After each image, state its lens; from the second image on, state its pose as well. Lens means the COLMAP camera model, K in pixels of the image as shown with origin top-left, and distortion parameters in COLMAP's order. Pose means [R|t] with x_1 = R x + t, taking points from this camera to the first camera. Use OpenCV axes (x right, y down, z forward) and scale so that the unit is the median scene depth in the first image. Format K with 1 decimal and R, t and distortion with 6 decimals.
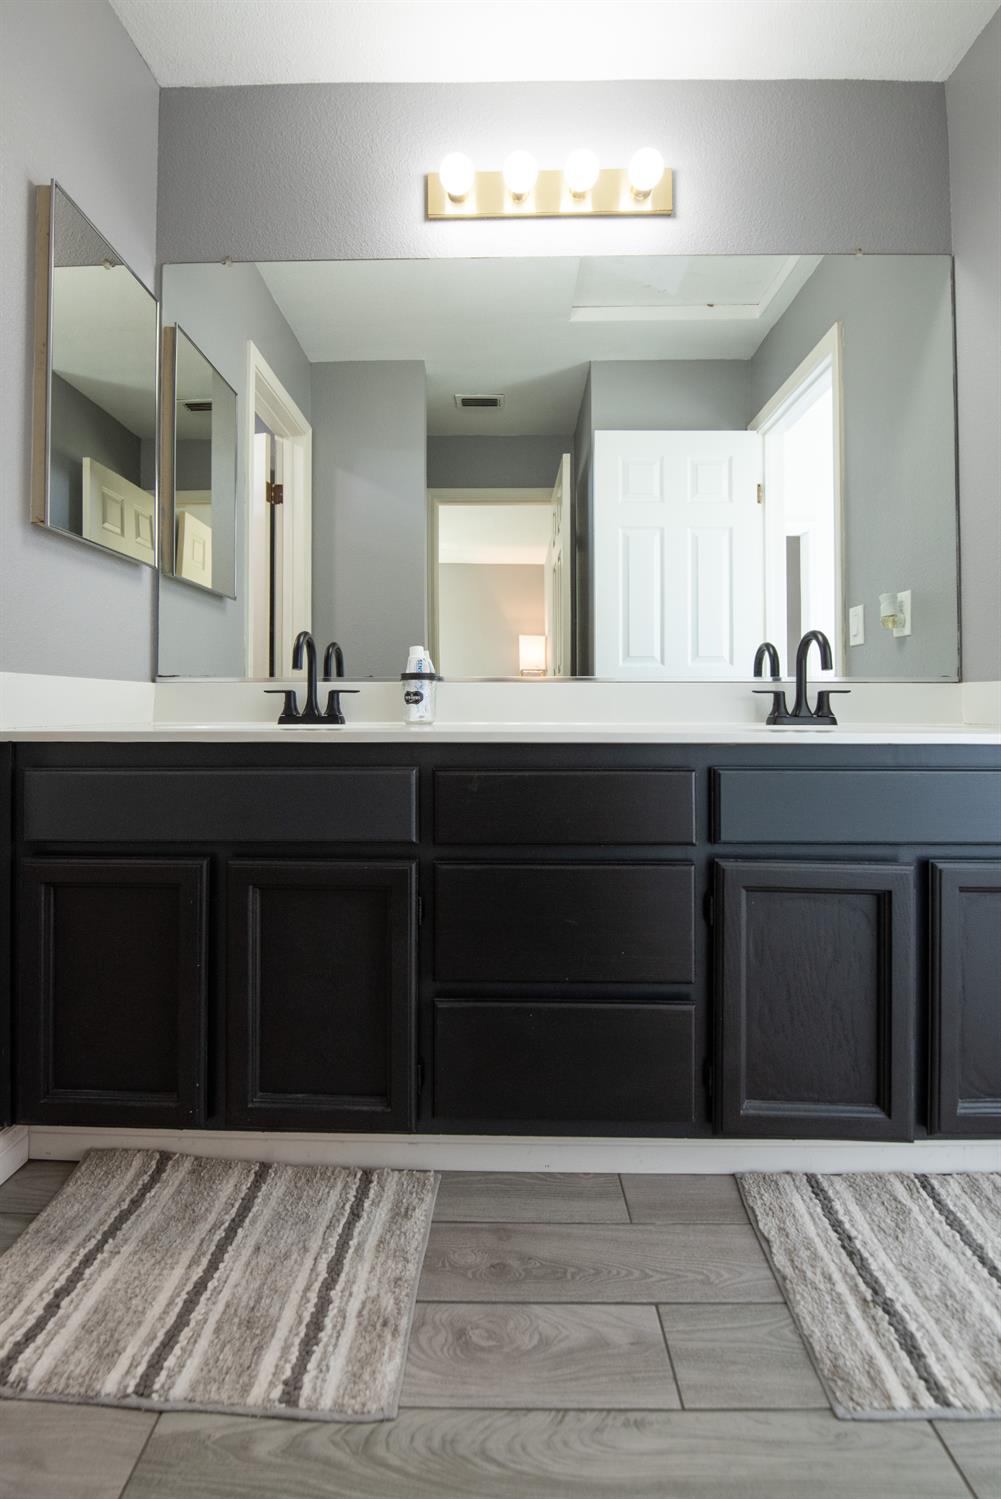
lens RADIAL K [[705.4, 0, 502.1], [0, 705.4, 716.7], [0, 0, 1]] dist [-0.001090, -0.012434]
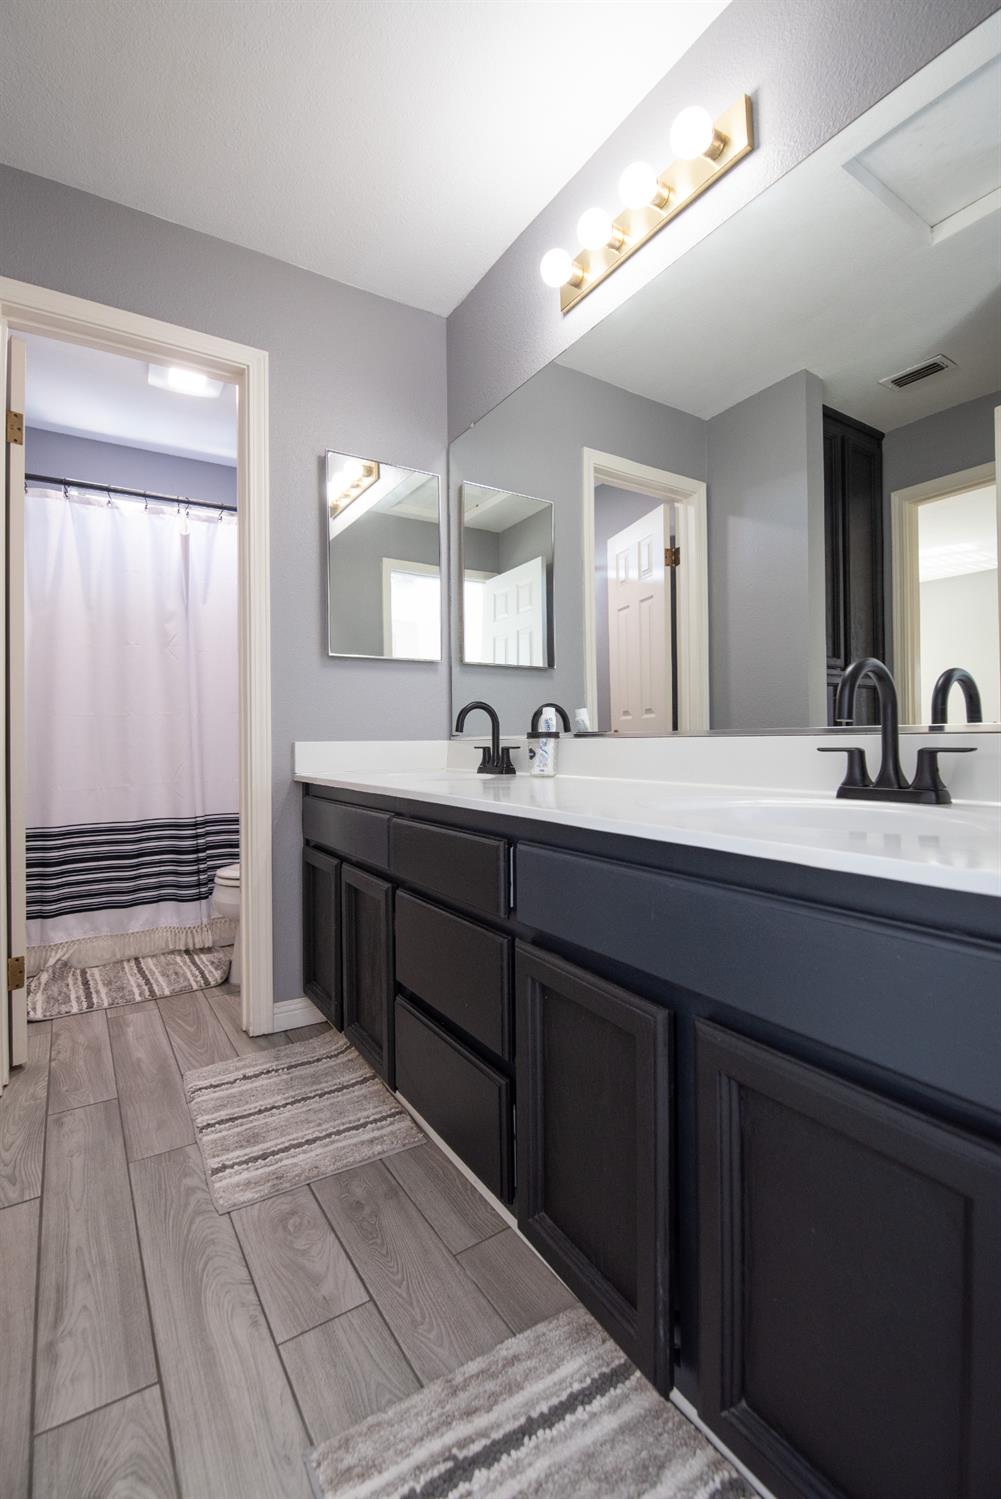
lens RADIAL K [[681.0, 0, 500.5], [0, 681.0, 749.5], [0, 0, 1]] dist [0.001128, -0.010085]
pose [[0.538374, 0.002932, -0.842701, 1.180728], [0.003249, 0.999979, 0.005555, -0.062702], [0.842700, -0.005728, 0.538353, 0.544406]]
